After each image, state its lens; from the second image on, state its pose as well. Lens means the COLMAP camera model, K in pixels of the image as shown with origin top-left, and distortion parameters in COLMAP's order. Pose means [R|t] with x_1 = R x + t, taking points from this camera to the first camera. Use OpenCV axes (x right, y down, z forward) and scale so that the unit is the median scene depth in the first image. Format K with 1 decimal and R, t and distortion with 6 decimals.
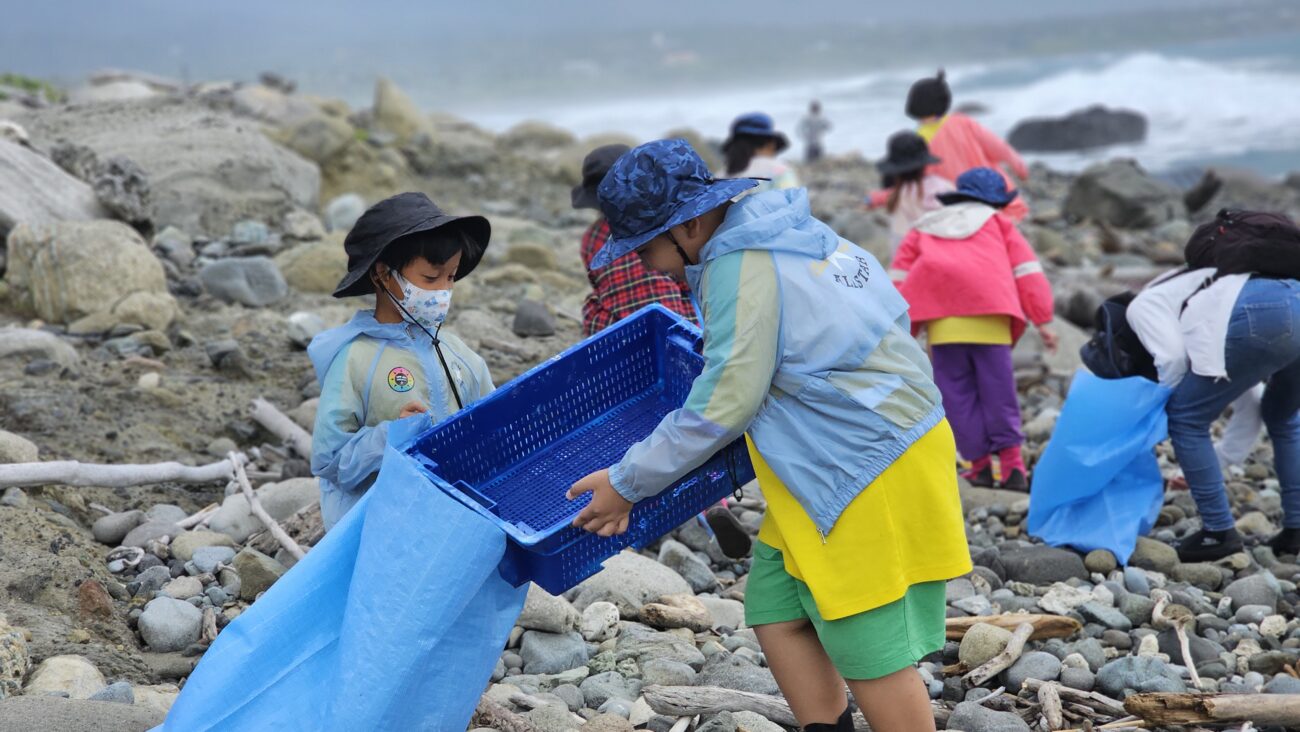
lens RADIAL K [[2595.8, 0, 648.2], [0, 2595.8, 364.9], [0, 0, 1]] dist [0.051460, 0.000000]
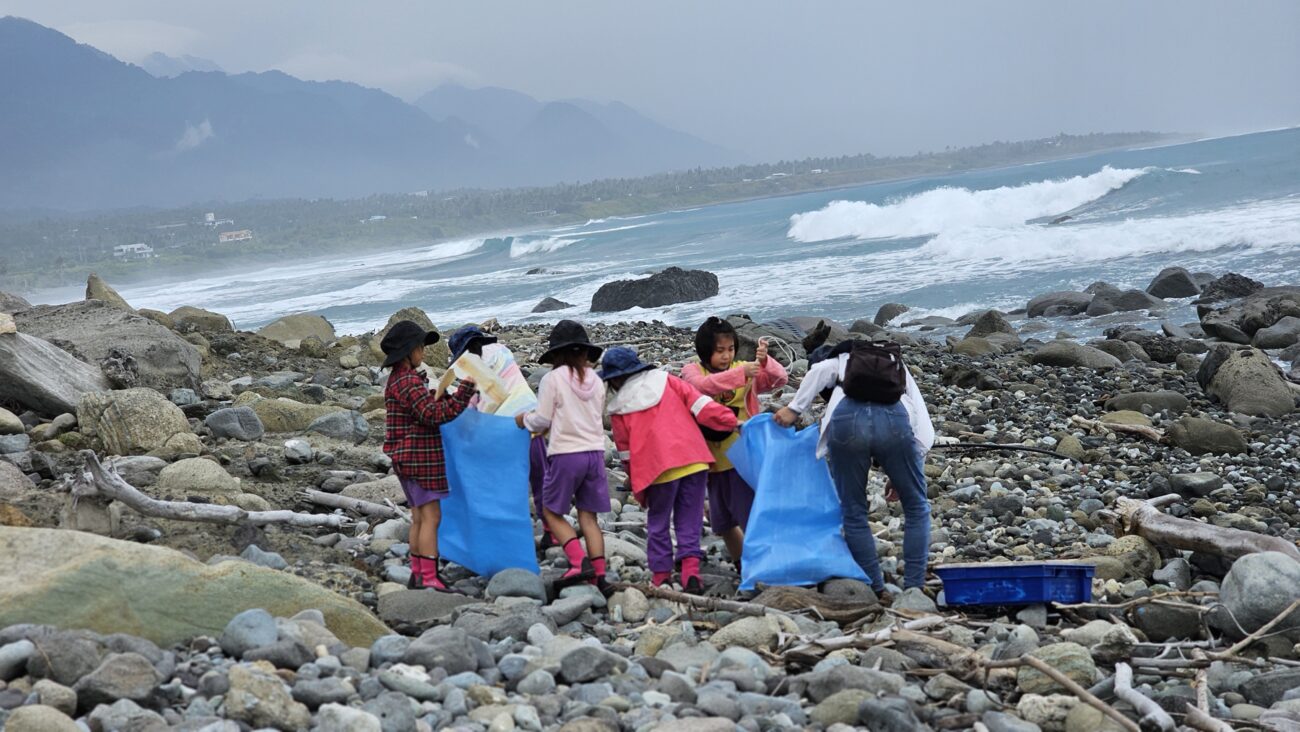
lens RADIAL K [[2595.8, 0, 651.0], [0, 2595.8, 366.3], [0, 0, 1]] dist [0.051460, 0.000000]
pose [[0.983947, -0.049446, 0.171477, -0.180460], [0.060230, 0.996483, -0.058266, 0.037019], [-0.167993, 0.067658, 0.983464, -0.519979]]
